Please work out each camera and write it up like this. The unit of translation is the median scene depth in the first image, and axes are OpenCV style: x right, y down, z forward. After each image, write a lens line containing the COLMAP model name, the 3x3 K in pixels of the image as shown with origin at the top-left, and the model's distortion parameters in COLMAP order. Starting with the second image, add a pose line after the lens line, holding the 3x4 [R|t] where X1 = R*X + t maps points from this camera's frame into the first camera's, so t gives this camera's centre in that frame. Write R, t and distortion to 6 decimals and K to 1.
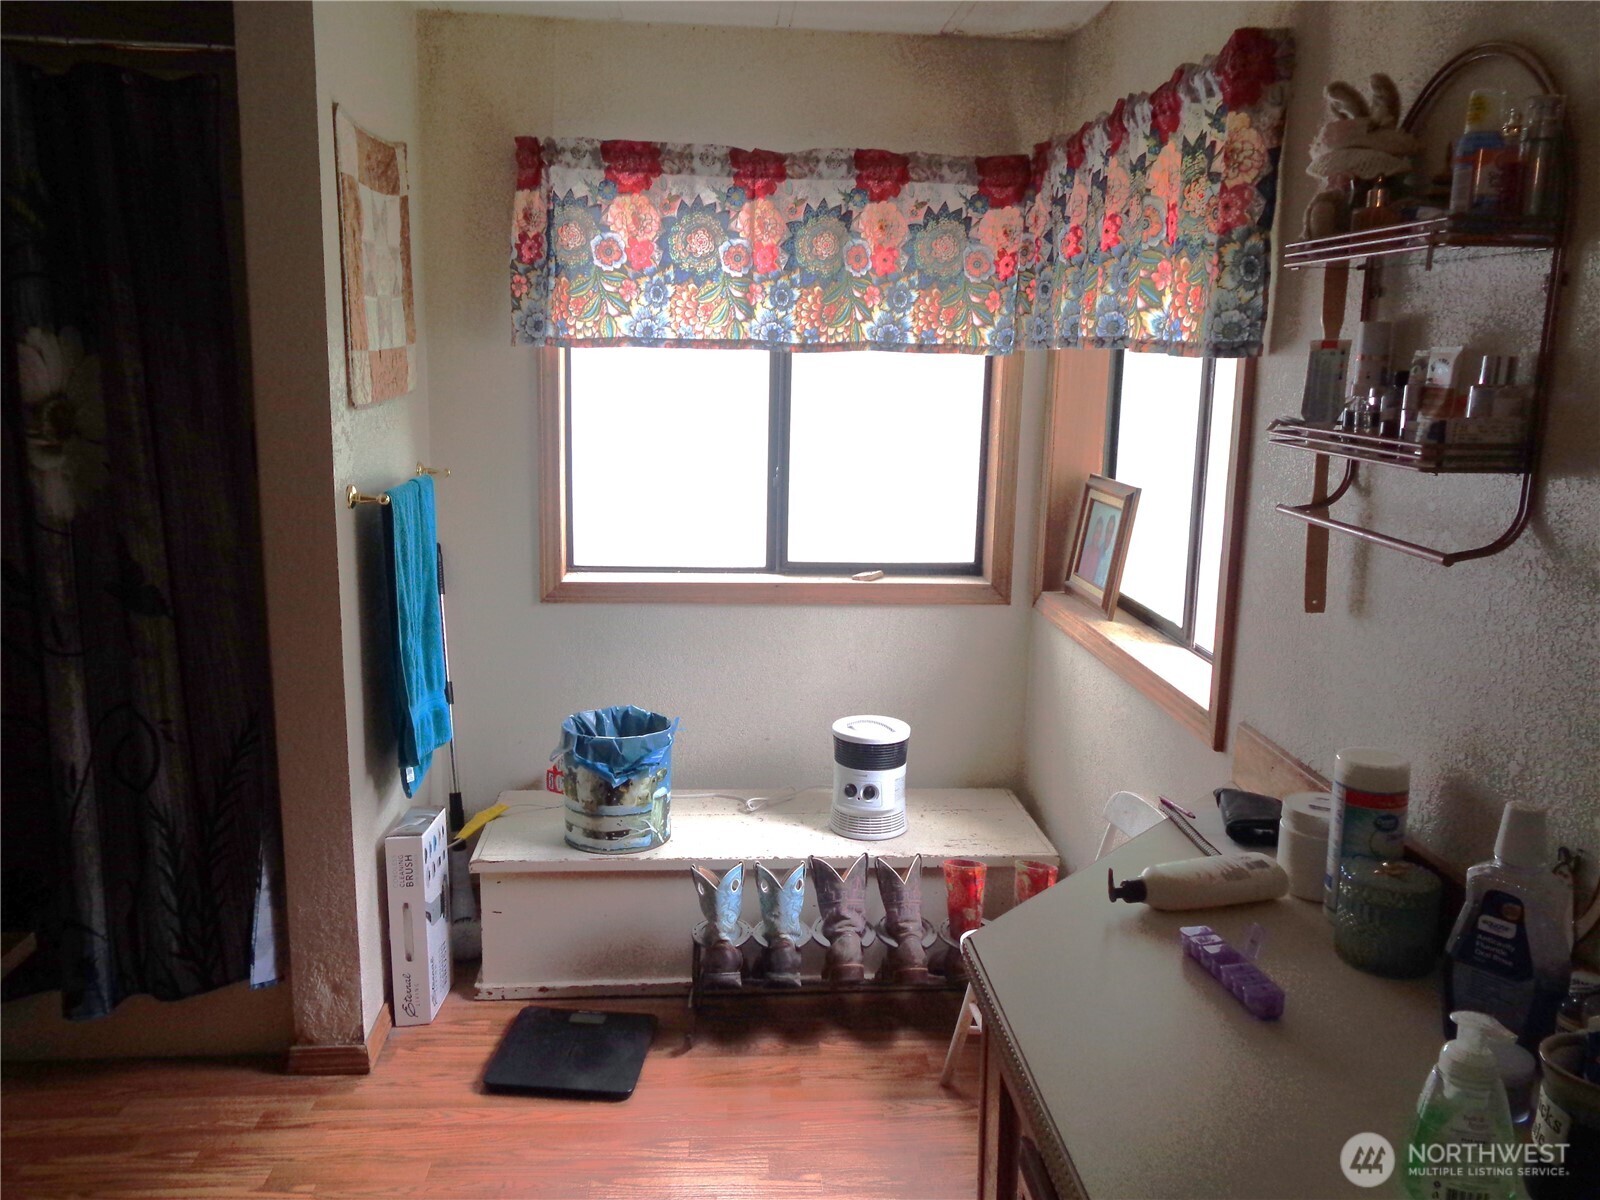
lens RADIAL K [[1231.3, 0, 800.0], [0, 1231.3, 600.0], [0, 0, 1]] dist [0.005374, 0.006765]
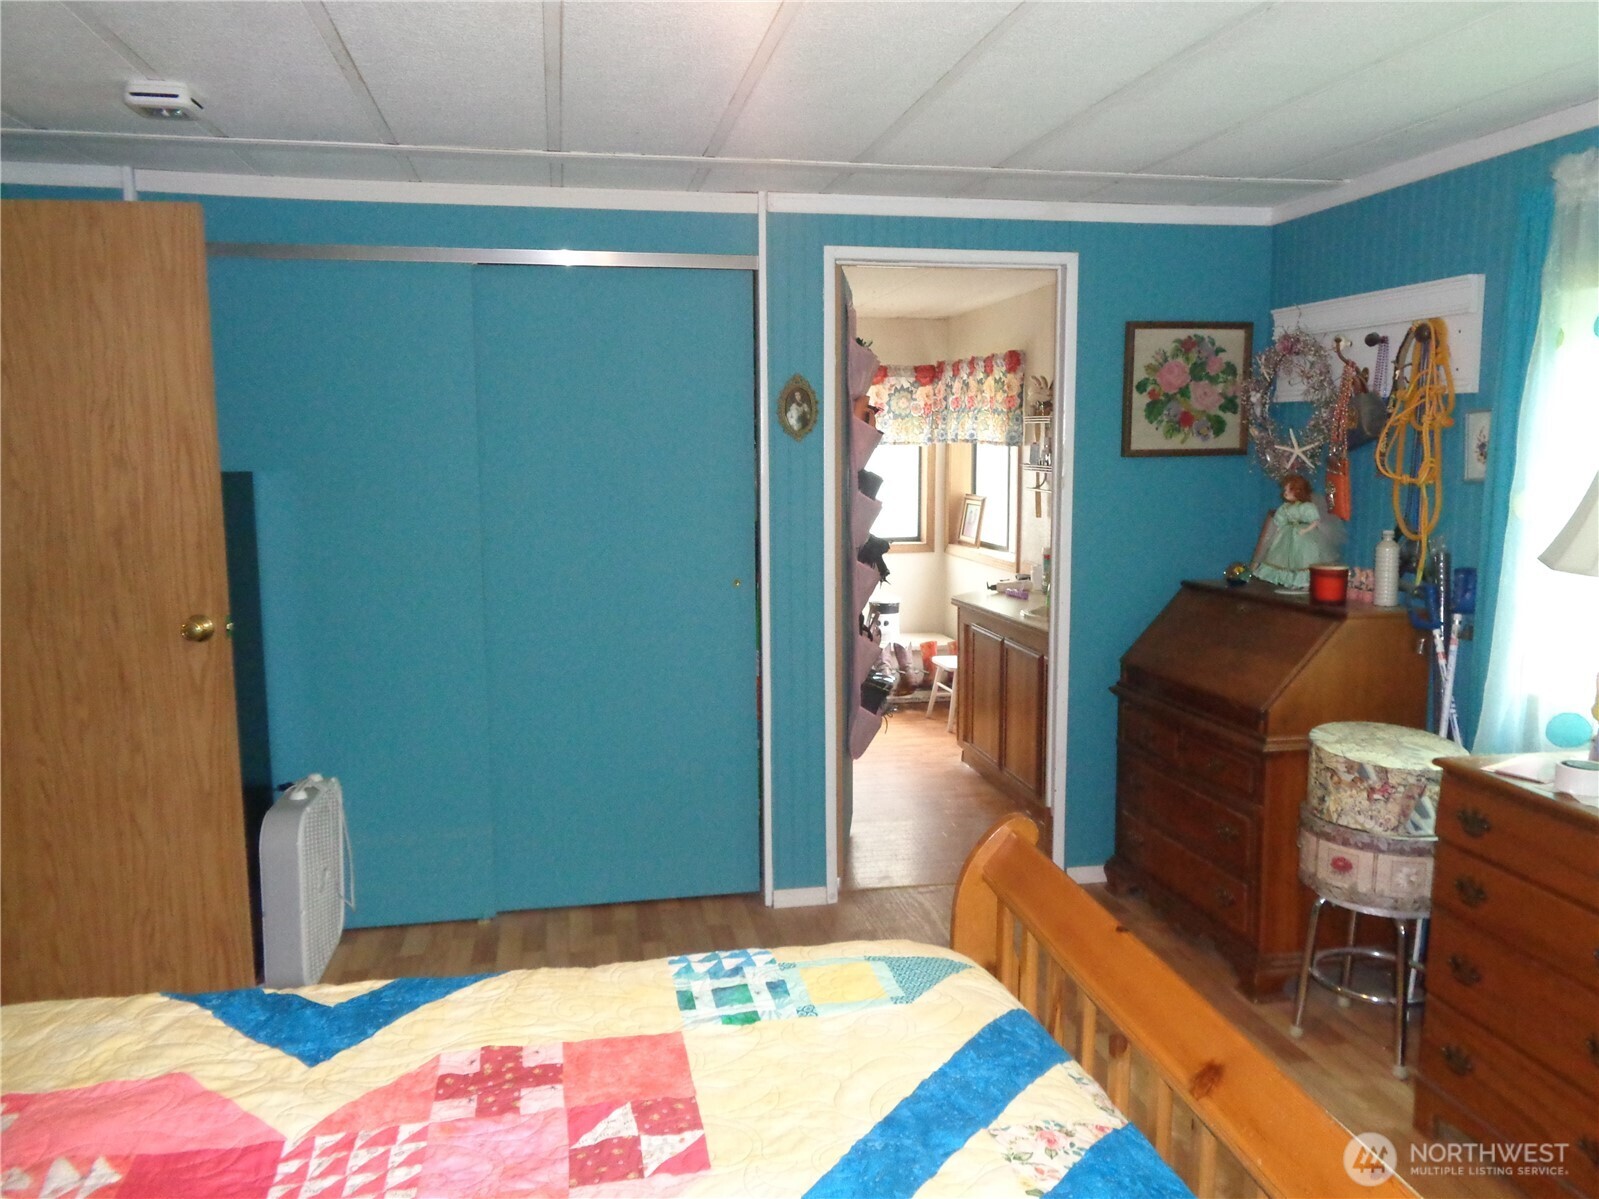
lens RADIAL K [[1197.0, 0, 799.5], [0, 1197.0, 599.5], [0, 0, 1]] dist [0.010684, 0.004576]
pose [[0.992008, -0.041404, 0.119185, -0.425339], [0.048693, 0.997075, -0.058909, 0.257041], [-0.116397, 0.064241, 0.991123, -1.440807]]
